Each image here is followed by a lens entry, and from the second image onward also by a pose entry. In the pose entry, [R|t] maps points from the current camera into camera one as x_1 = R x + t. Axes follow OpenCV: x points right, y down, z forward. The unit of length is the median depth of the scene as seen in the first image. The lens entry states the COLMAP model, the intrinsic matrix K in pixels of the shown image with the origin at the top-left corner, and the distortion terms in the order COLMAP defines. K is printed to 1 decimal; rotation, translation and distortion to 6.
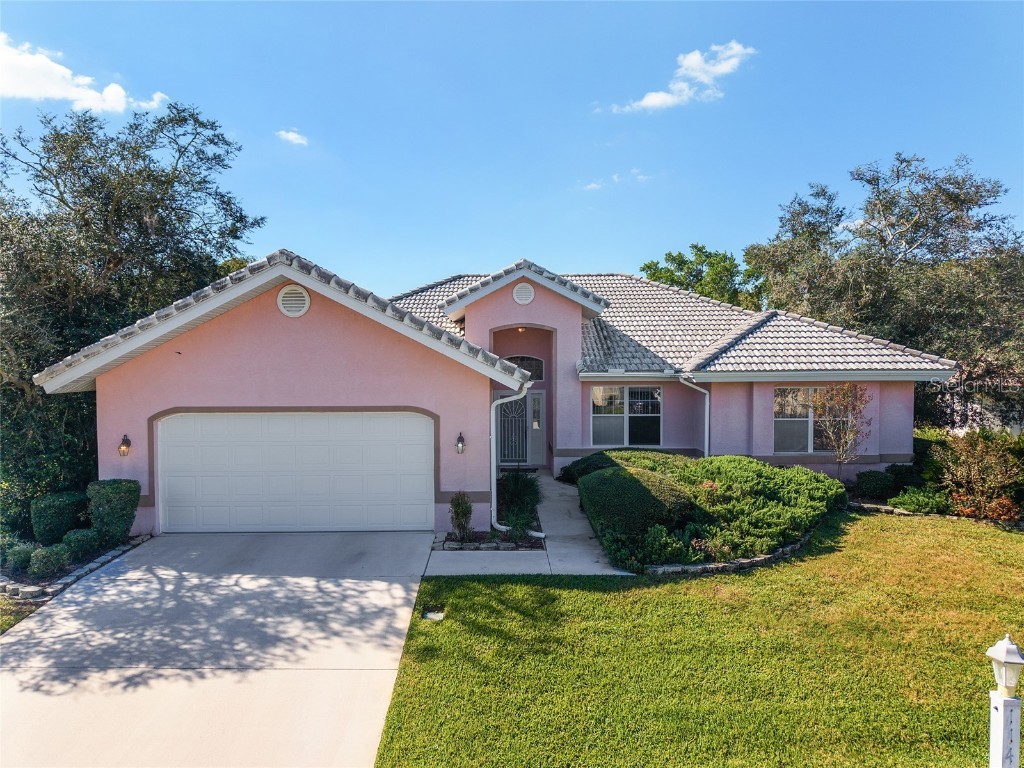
lens RADIAL K [[685.8, 0, 505.5], [0, 685.8, 382.1], [0, 0, 1]] dist [0.028879, -0.035051]
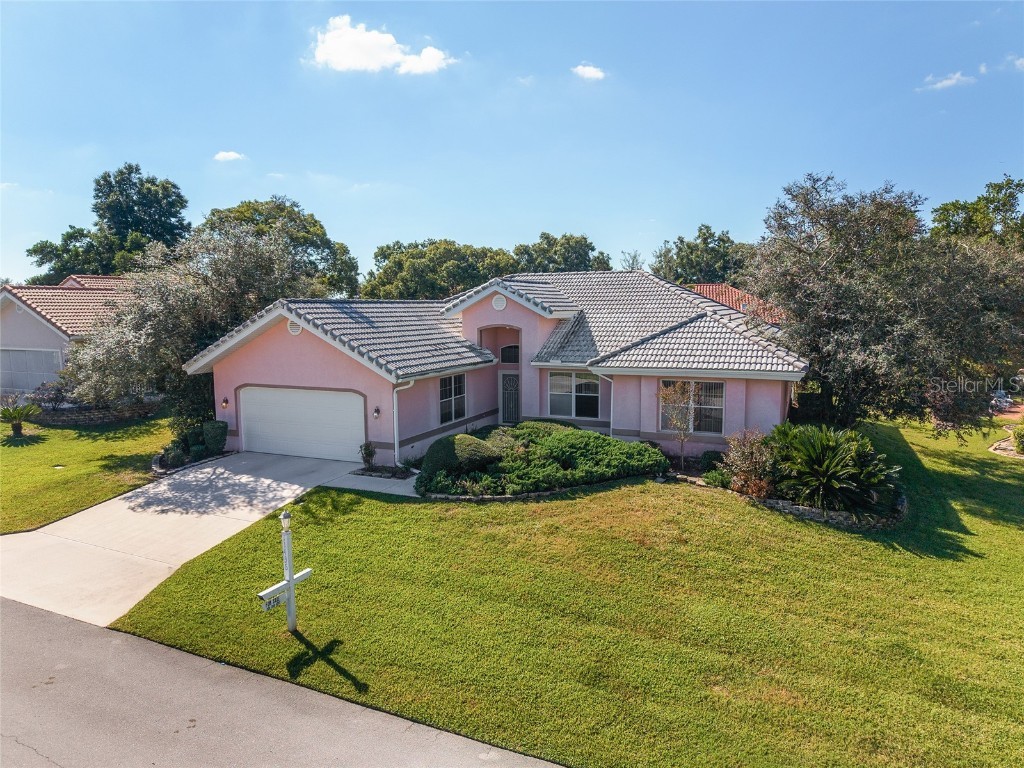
lens RADIAL K [[685.8, 0, 506.0], [0, 685.8, 383.9], [0, 0, 1]] dist [0.028879, -0.035051]
pose [[0.910966, 0.044347, -0.410090, 0.949549], [-0.008528, 0.996016, 0.088764, -0.137560], [0.412393, -0.077363, 0.907715, -0.393053]]
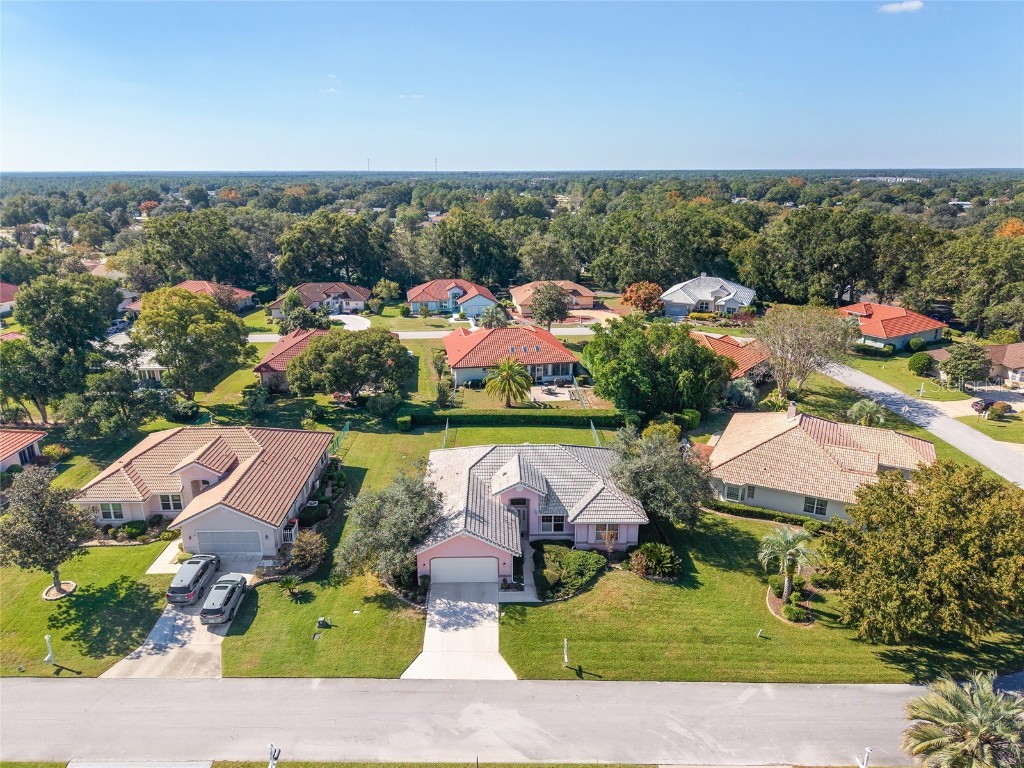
lens RADIAL K [[685.8, 0, 507.1], [0, 685.8, 384.0], [0, 0, 1]] dist [0.028879, -0.035051]
pose [[0.999946, 0.000358, 0.010353, -0.097952], [-0.003145, 0.962729, 0.270451, -2.211142], [-0.009871, -0.270469, 0.962678, -2.866147]]
